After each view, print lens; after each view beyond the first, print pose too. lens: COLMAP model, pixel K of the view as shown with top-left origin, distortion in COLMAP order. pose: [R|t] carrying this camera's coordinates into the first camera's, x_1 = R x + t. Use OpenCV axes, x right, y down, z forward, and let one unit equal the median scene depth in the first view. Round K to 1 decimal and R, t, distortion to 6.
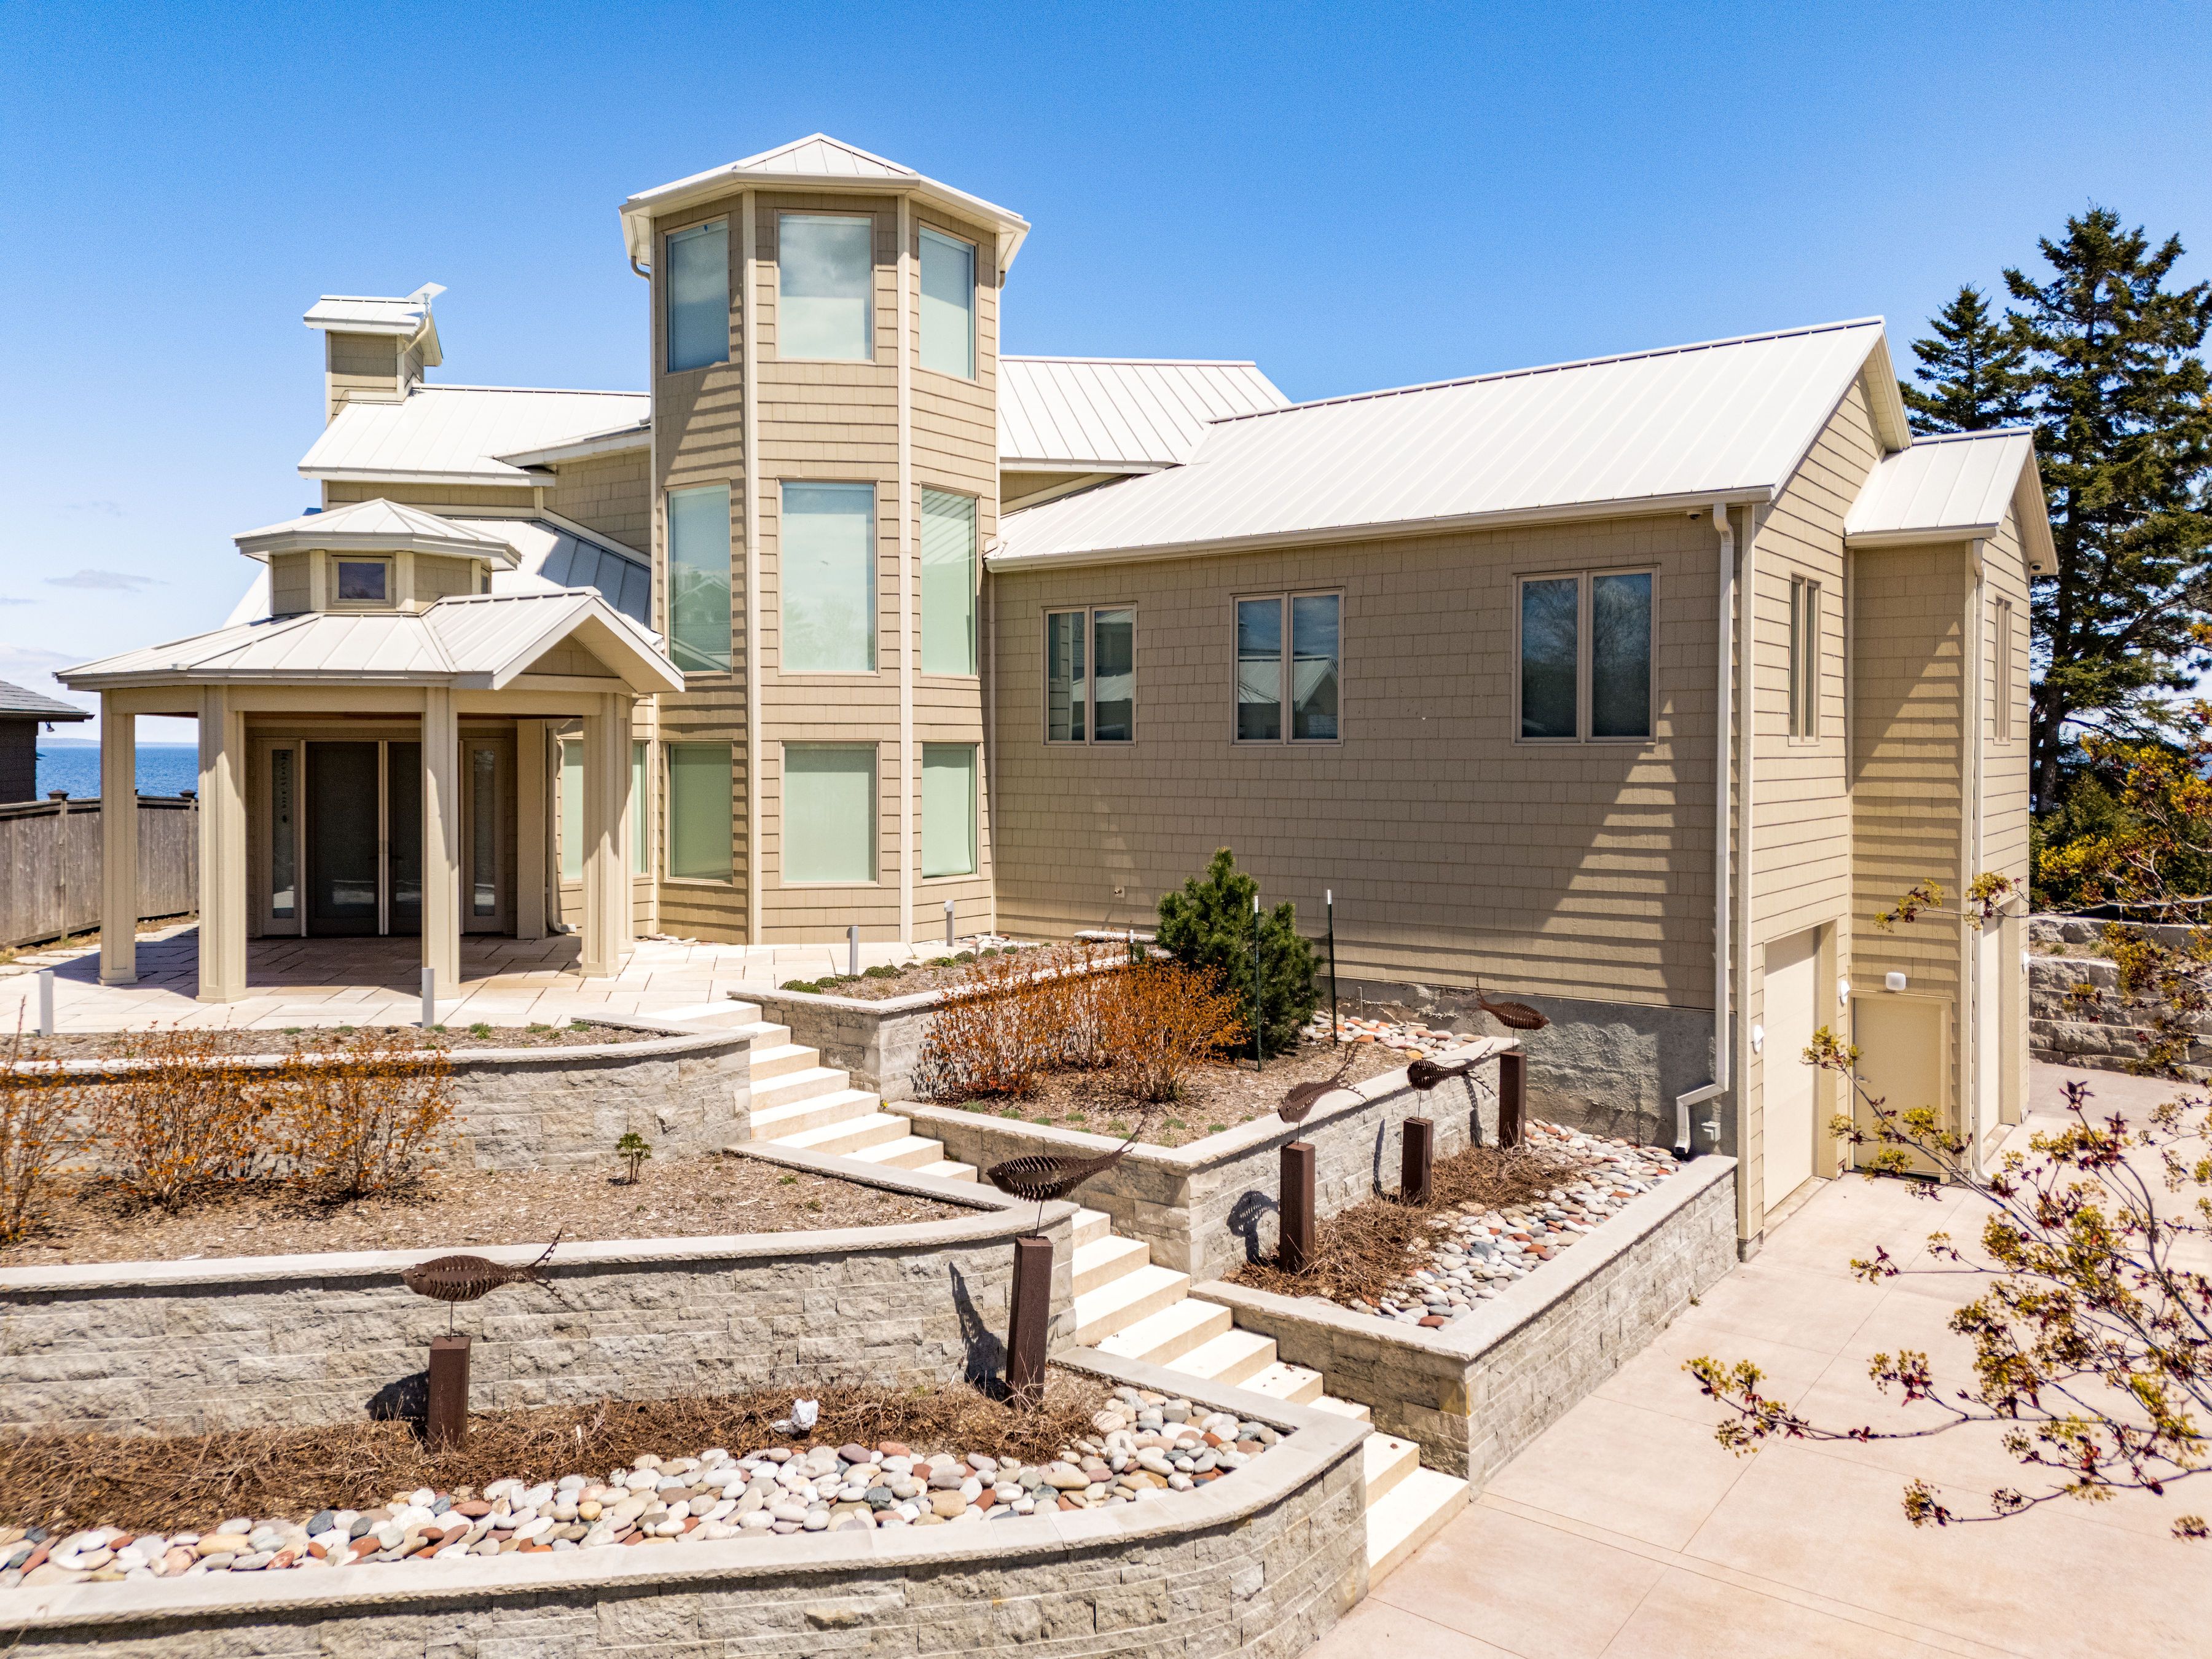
lens RADIAL K [[1662.1, 0, 960.3], [0, 1662.1, 789.4], [0, 0, 1]] dist [0.081283, -0.069456]
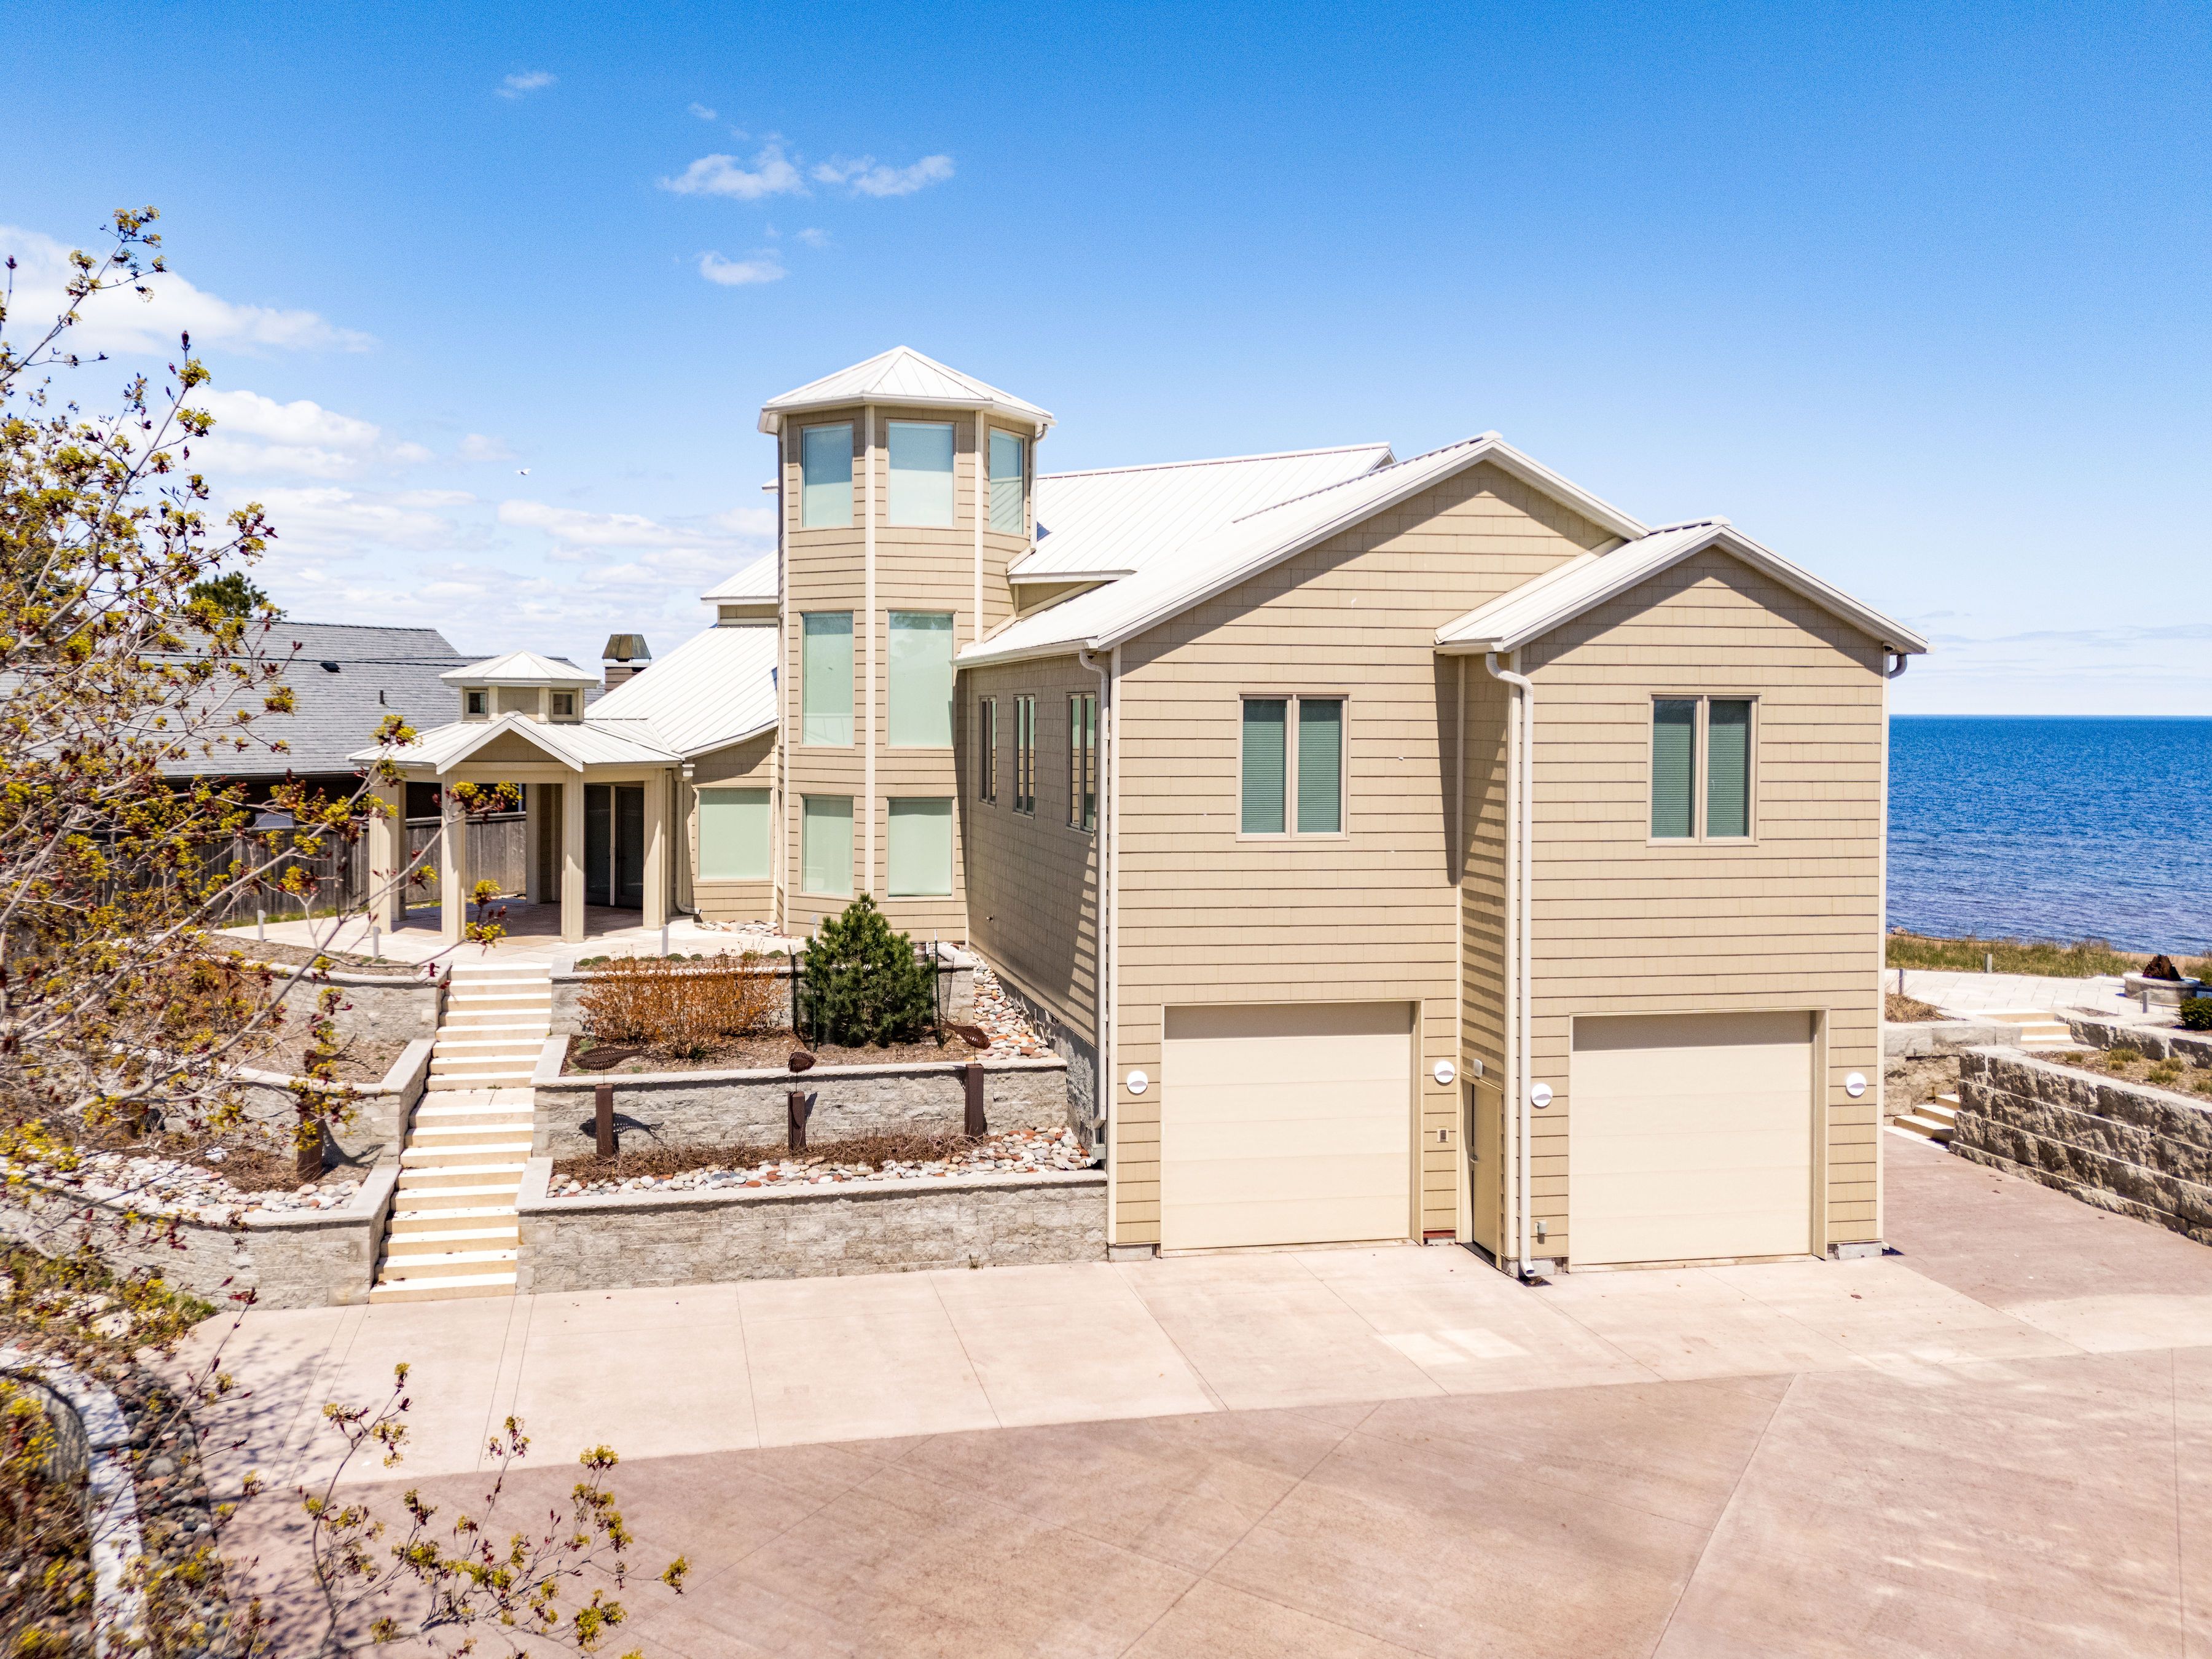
lens RADIAL K [[1645.1, 0, 966.2], [0, 1645.1, 782.8], [0, 0, 1]] dist [0.057548, -0.033876]
pose [[0.760239, 0.035774, -0.648658, 1.125778], [-0.025582, 0.999357, 0.025132, -0.094099], [0.649140, -0.002513, 0.760665, 0.012526]]
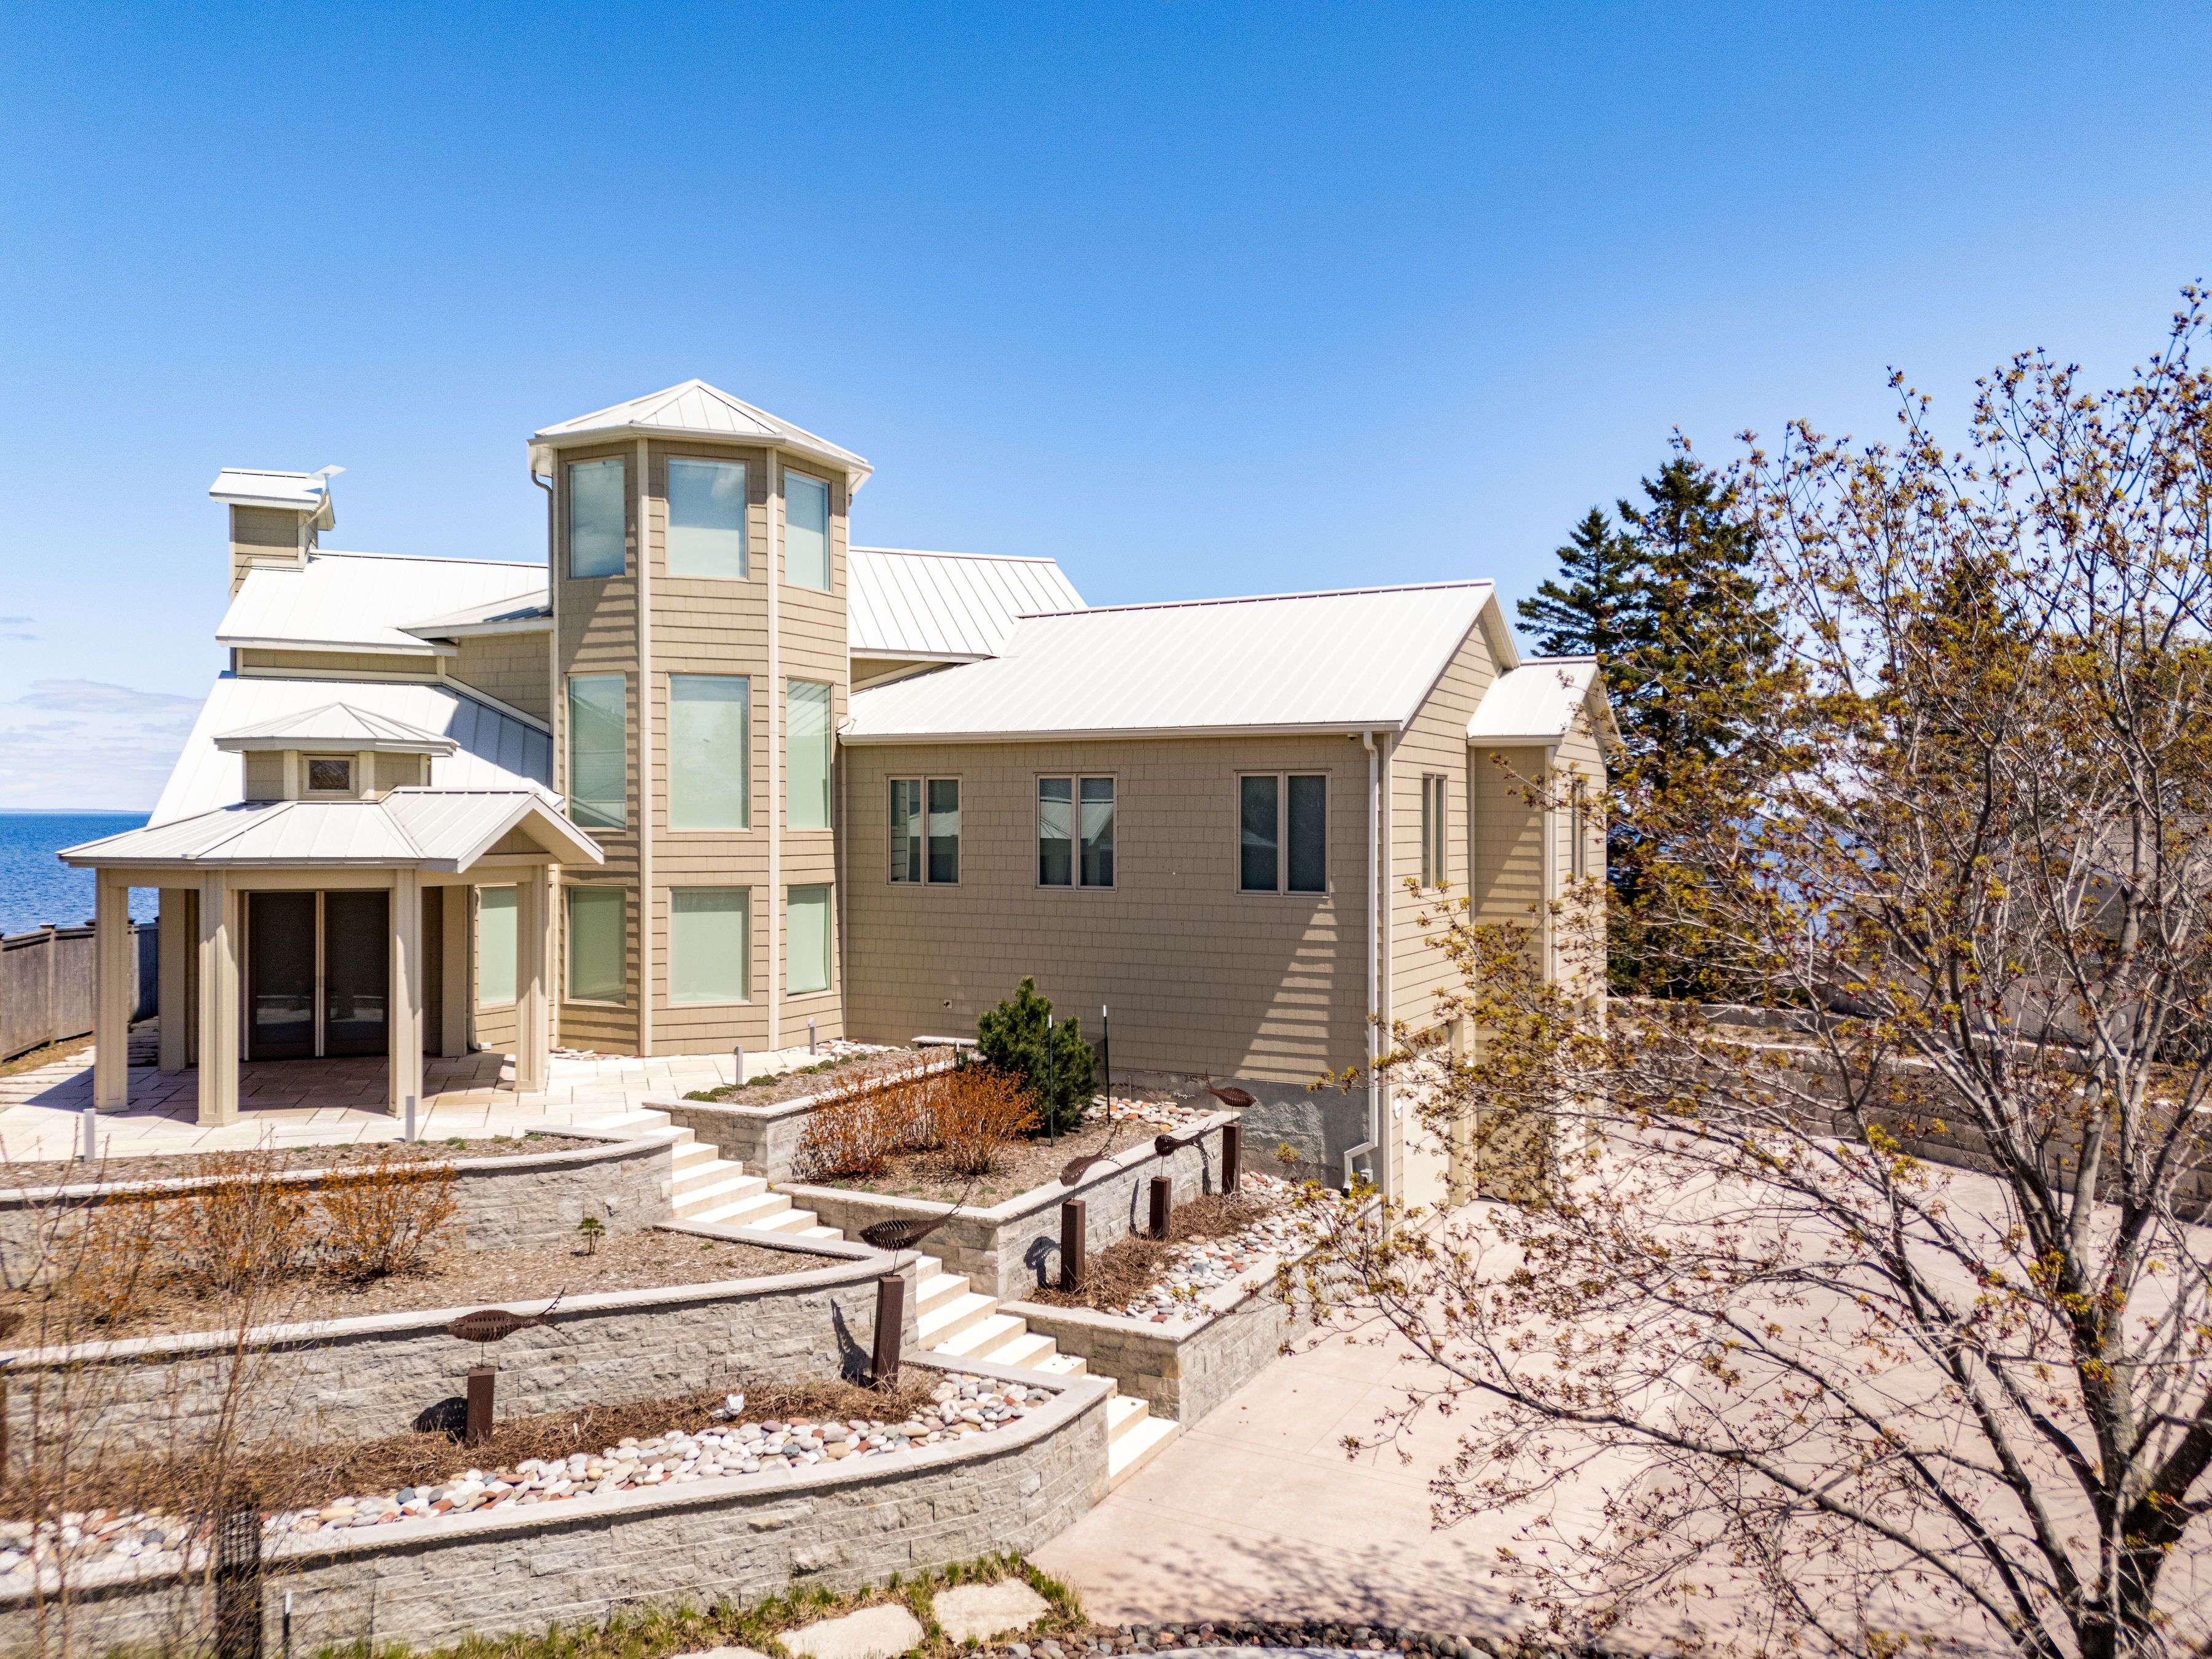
lens RADIAL K [[1599.2, 0, 1112.0], [0, 1599.2, 831.1], [0, 0, 1]] dist [0.079720, -0.075270]
pose [[0.979666, 0.002816, 0.200617, -0.031712], [0.000014, 0.999901, -0.014101, -0.064123], [-0.200636, 0.013817, 0.979568, -0.268033]]
